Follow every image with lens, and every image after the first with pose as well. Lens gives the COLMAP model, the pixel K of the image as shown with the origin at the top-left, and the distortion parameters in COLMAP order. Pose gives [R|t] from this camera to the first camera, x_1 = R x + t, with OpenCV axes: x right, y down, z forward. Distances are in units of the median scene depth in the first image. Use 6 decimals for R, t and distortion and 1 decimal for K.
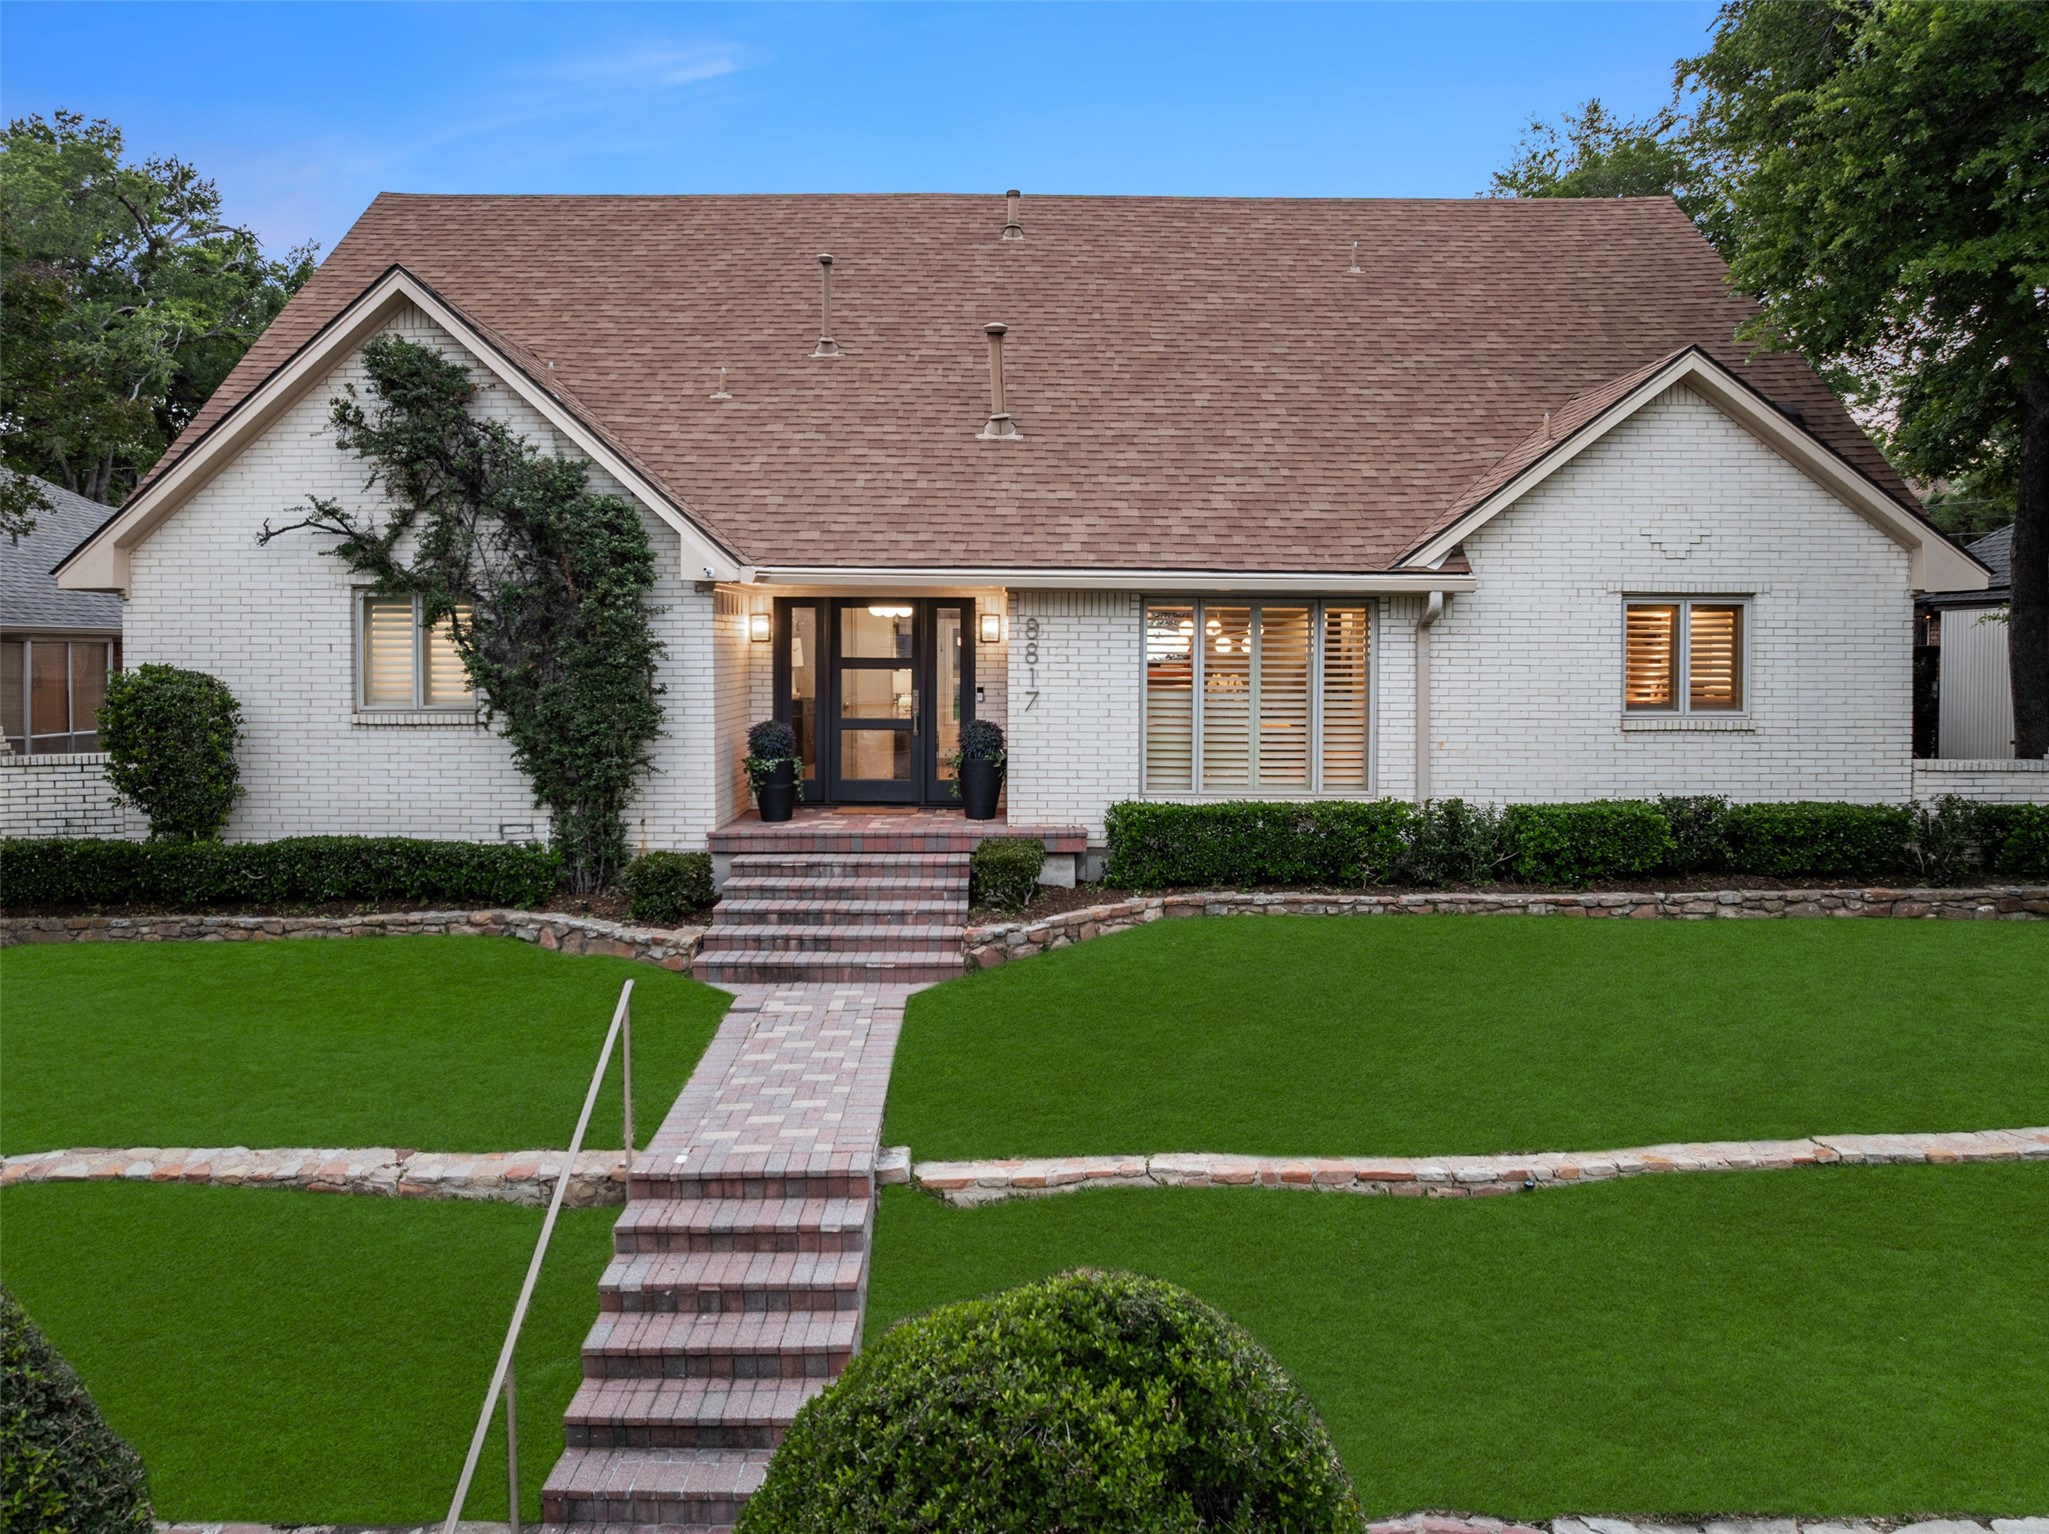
lens RADIAL K [[1429.9, 0, 1030.3], [0, 1429.9, 720.0], [0, 0, 1]] dist [-0.035609, 0.001610]
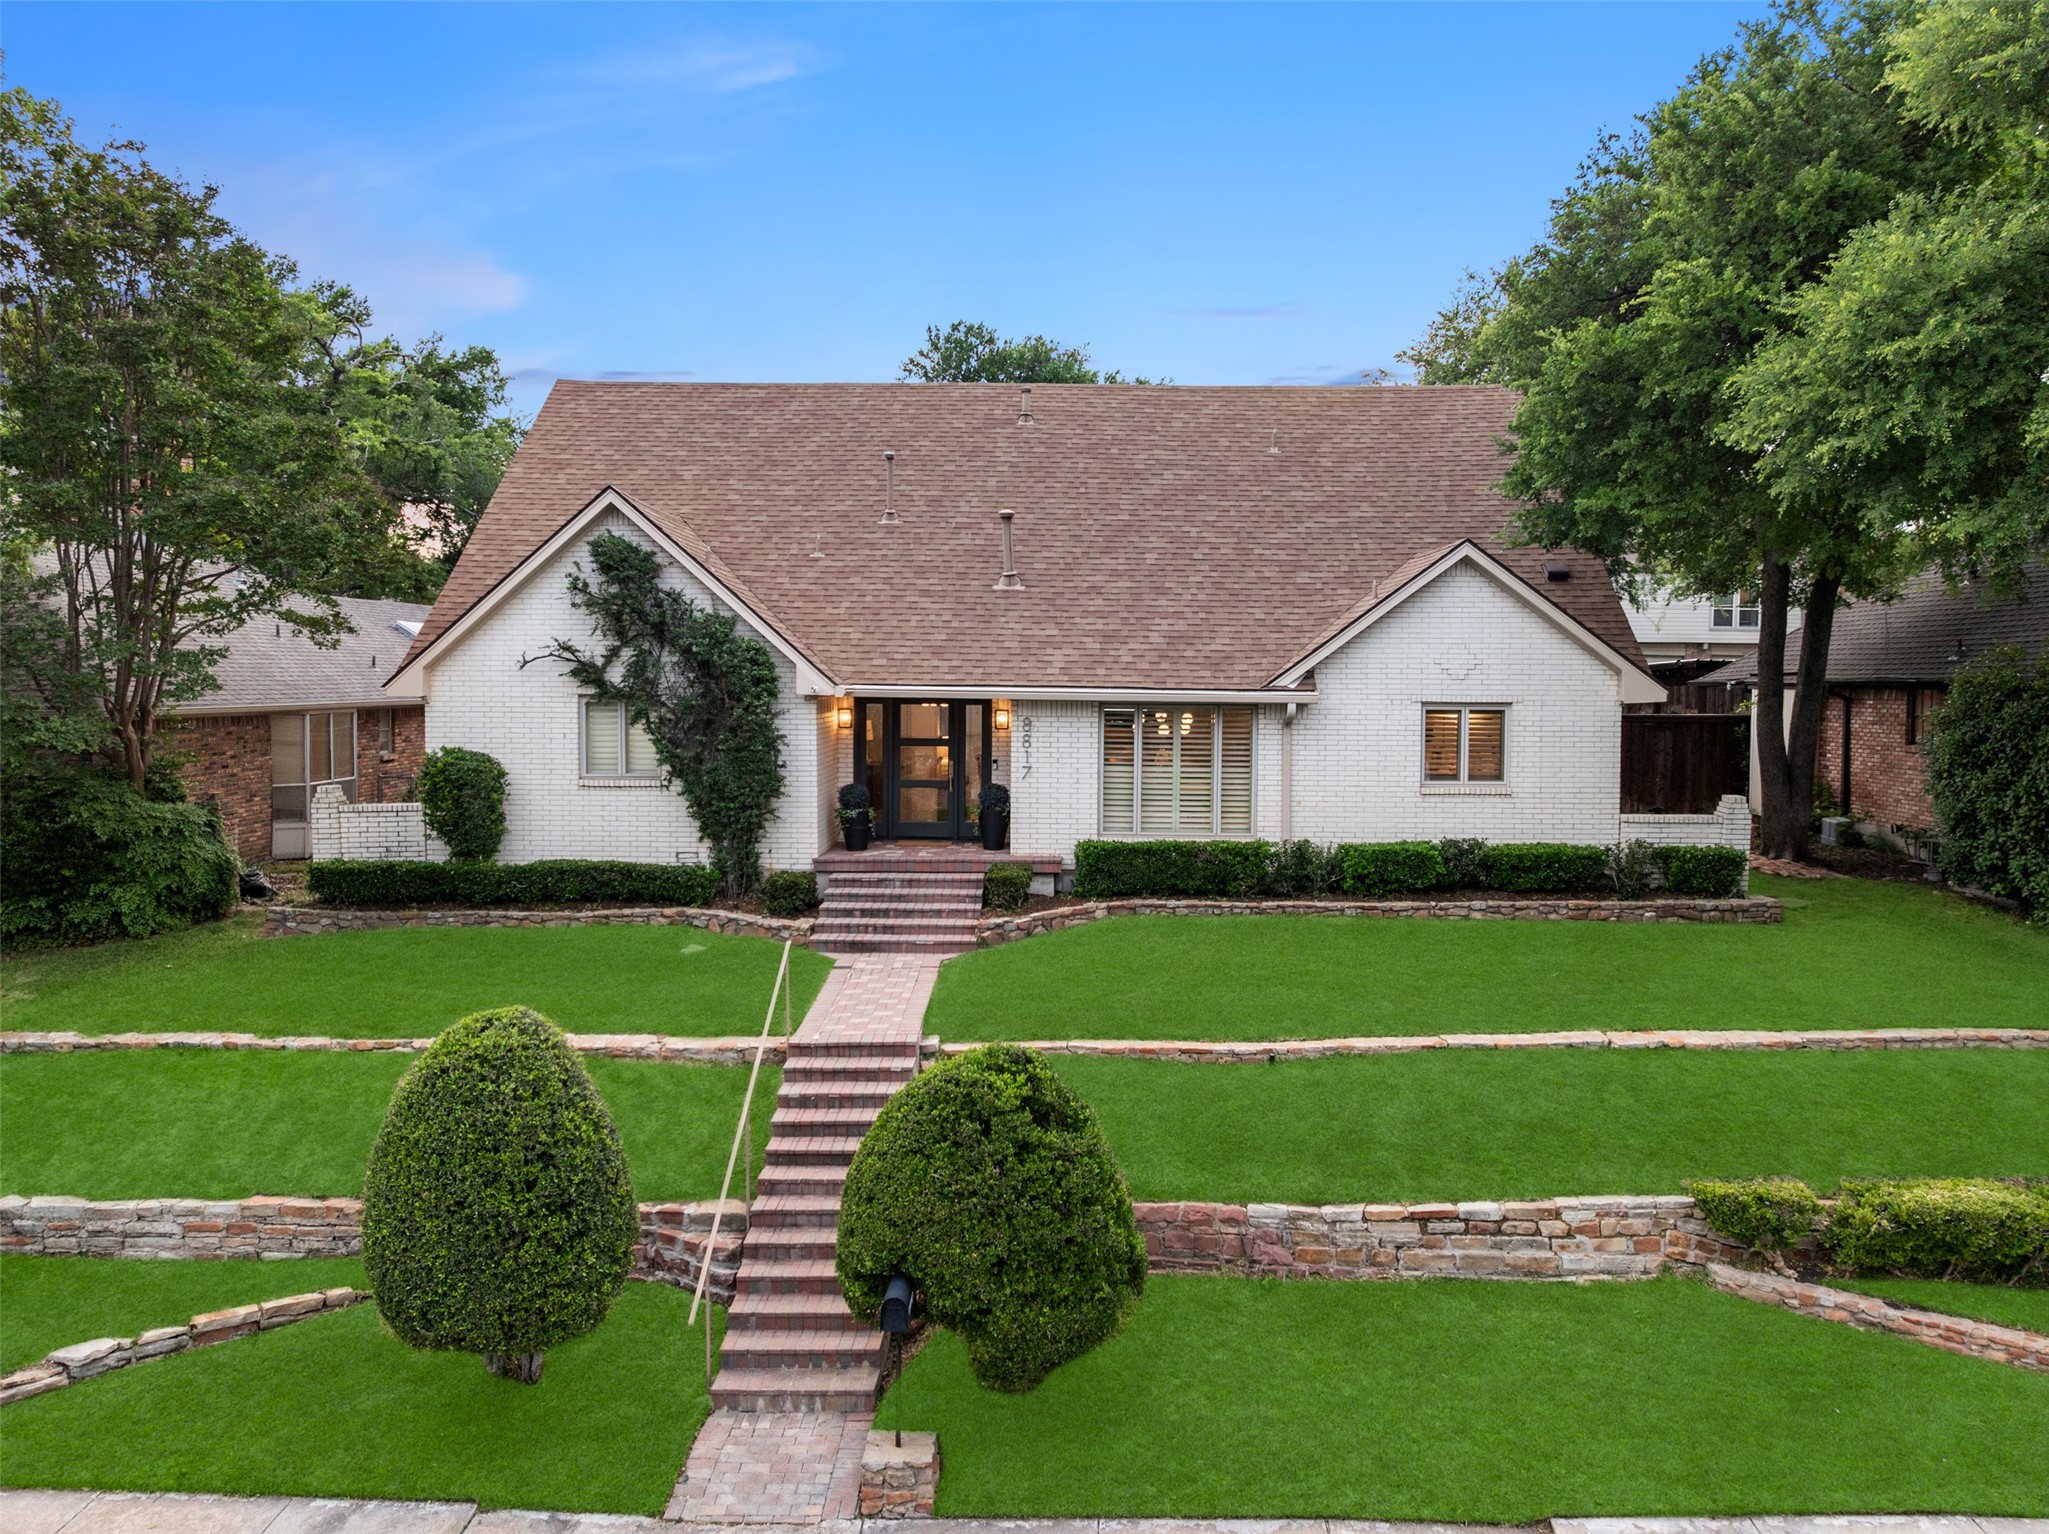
lens RADIAL K [[1425.9, 0, 1068.4], [0, 1425.9, 769.1], [0, 0, 1]] dist [-0.026498, -0.000577]
pose [[0.999925, 0.005569, -0.010899, 0.064482], [-0.005321, 0.999729, 0.022673, -0.053543], [0.011022, -0.022613, 0.999684, -0.527594]]
